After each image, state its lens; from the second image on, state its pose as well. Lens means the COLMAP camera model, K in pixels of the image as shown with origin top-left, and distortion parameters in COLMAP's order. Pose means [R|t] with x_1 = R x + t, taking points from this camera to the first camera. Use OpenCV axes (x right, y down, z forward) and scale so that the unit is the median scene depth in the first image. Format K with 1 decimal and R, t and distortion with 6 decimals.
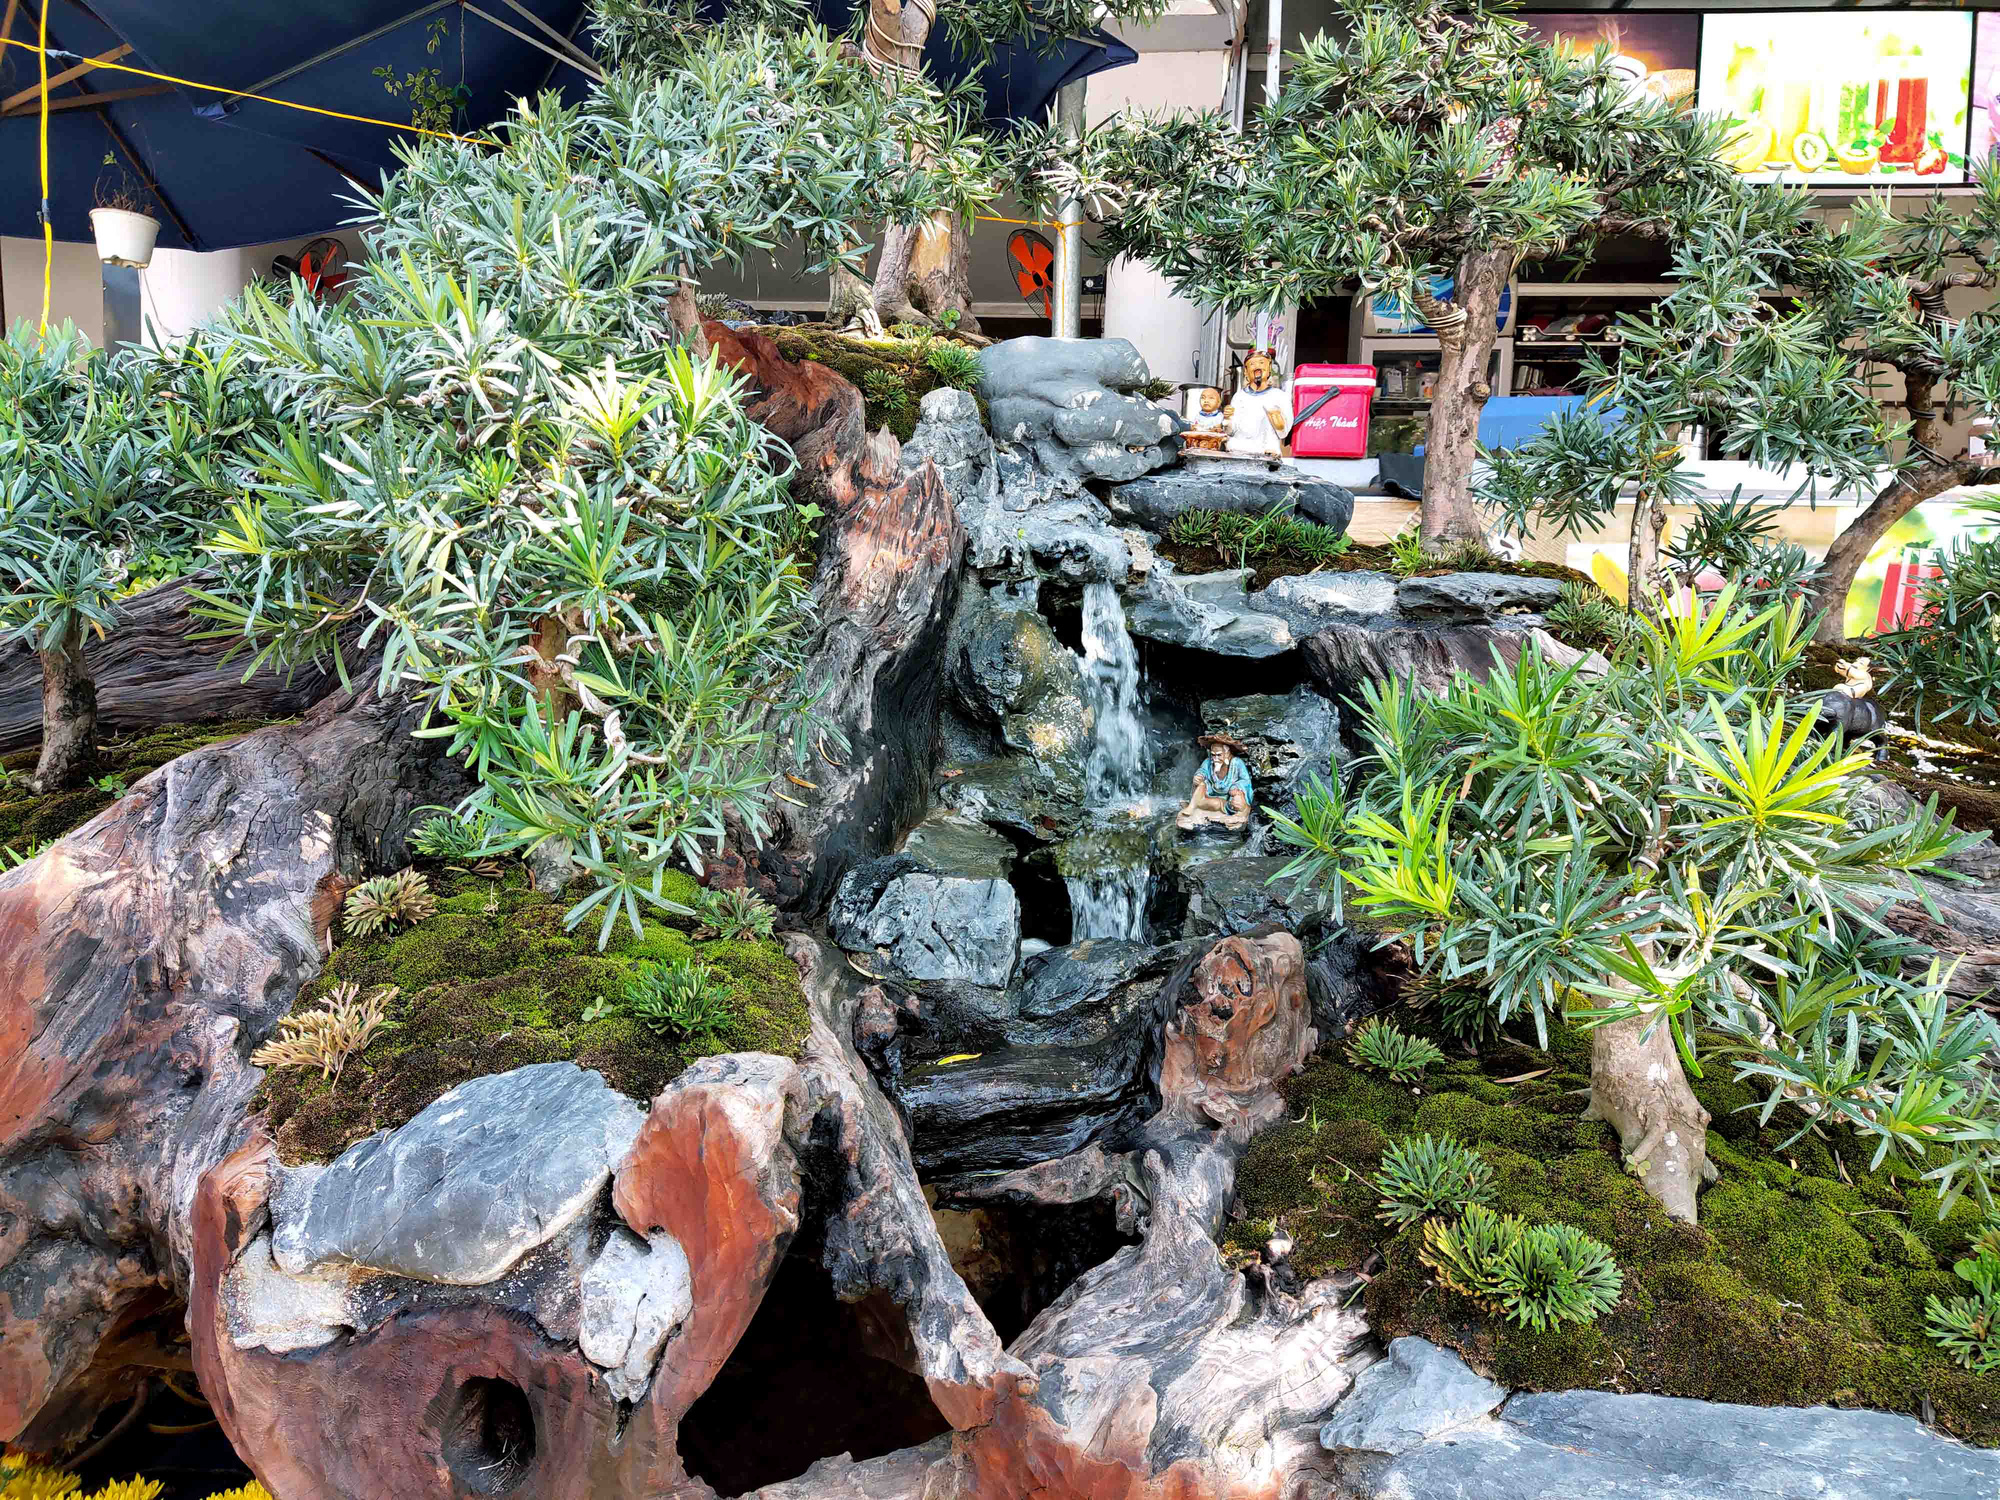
lens RADIAL K [[1586.4, 0, 1000.0], [0, 1586.4, 750.0], [0, 0, 1]] dist [0.124769, -0.260102]
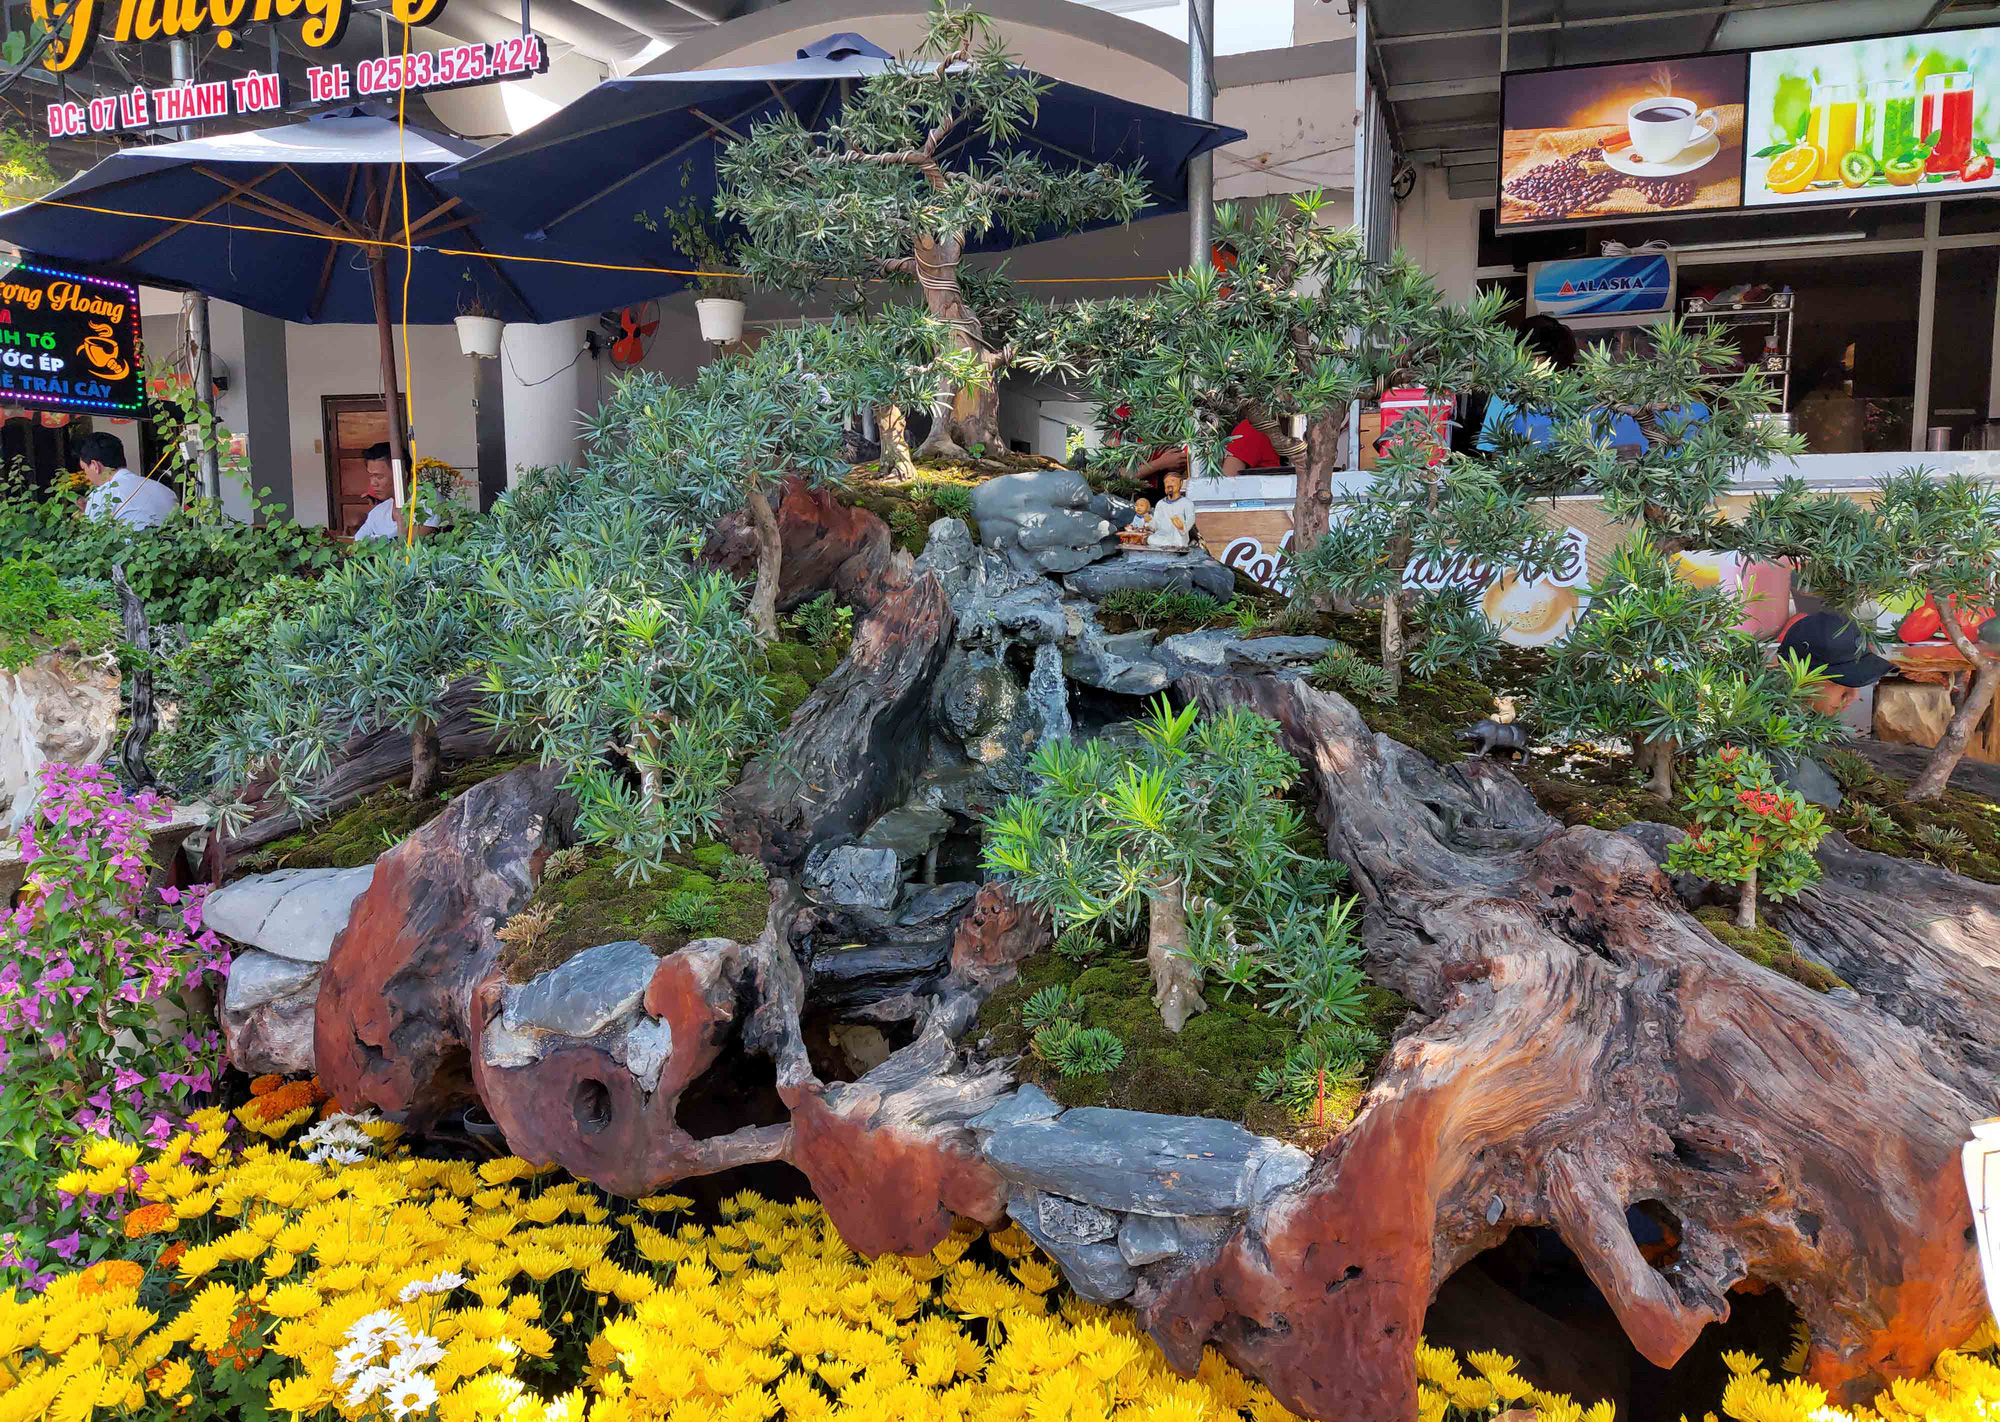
lens RADIAL K [[1699.3, 0, 1002.3], [0, 1699.3, 730.2], [0, 0, 1]] dist [0.114185, -0.272827]
pose [[0.972308, -0.012801, -0.233353, 0.619999], [0.021553, 0.999155, 0.034991, -0.126774], [0.232708, -0.039052, 0.971762, -0.897620]]
